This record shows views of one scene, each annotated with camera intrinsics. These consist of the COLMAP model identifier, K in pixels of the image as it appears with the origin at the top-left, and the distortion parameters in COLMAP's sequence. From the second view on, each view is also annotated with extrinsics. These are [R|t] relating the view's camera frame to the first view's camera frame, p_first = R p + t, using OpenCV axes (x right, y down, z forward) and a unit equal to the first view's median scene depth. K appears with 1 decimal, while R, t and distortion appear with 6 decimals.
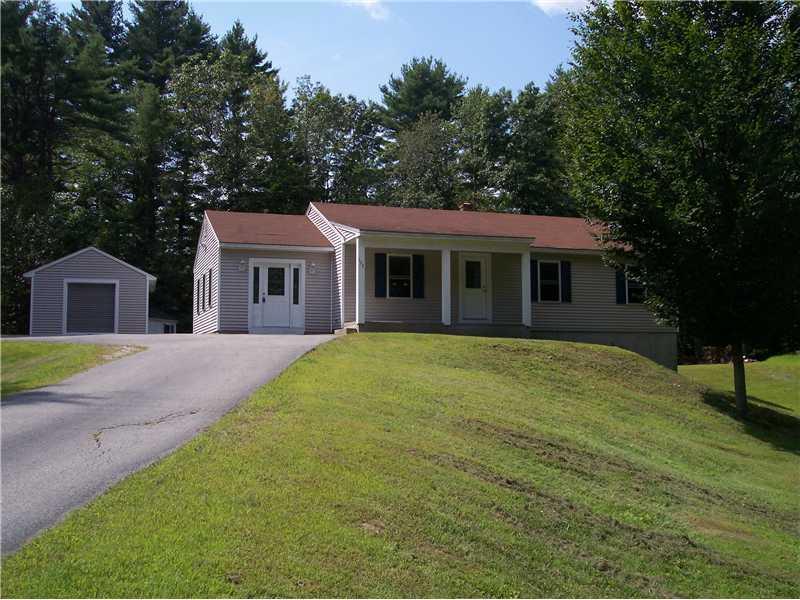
lens RADIAL K [[920.9, 0, 401.7], [0, 920.9, 301.9], [0, 0, 1]] dist [-0.165689, 0.266338]
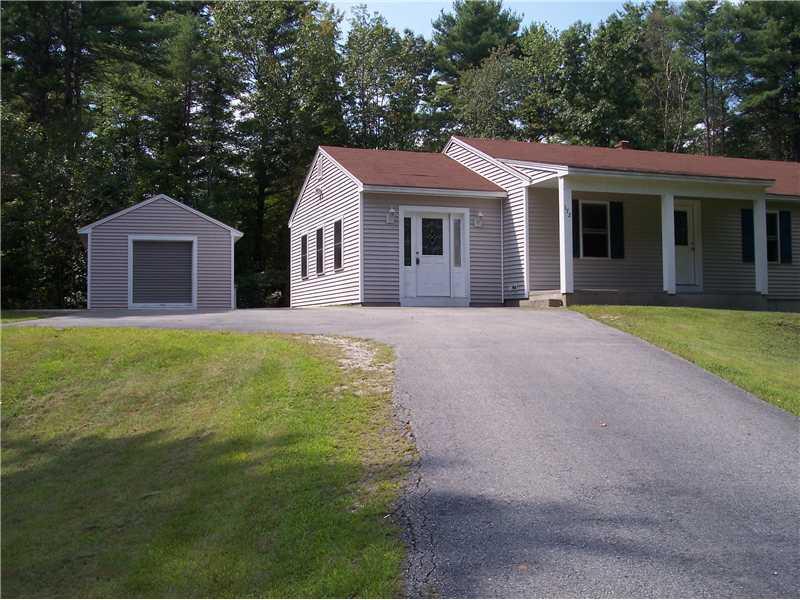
lens RADIAL K [[920.9, 0, 401.7], [0, 920.9, 301.9], [0, 0, 1]] dist [-0.165689, 0.266338]
pose [[0.999909, -0.004671, 0.012653, -0.161904], [0.004084, 0.998930, 0.046071, -0.003396], [-0.012855, -0.046015, 0.998858, 0.224110]]
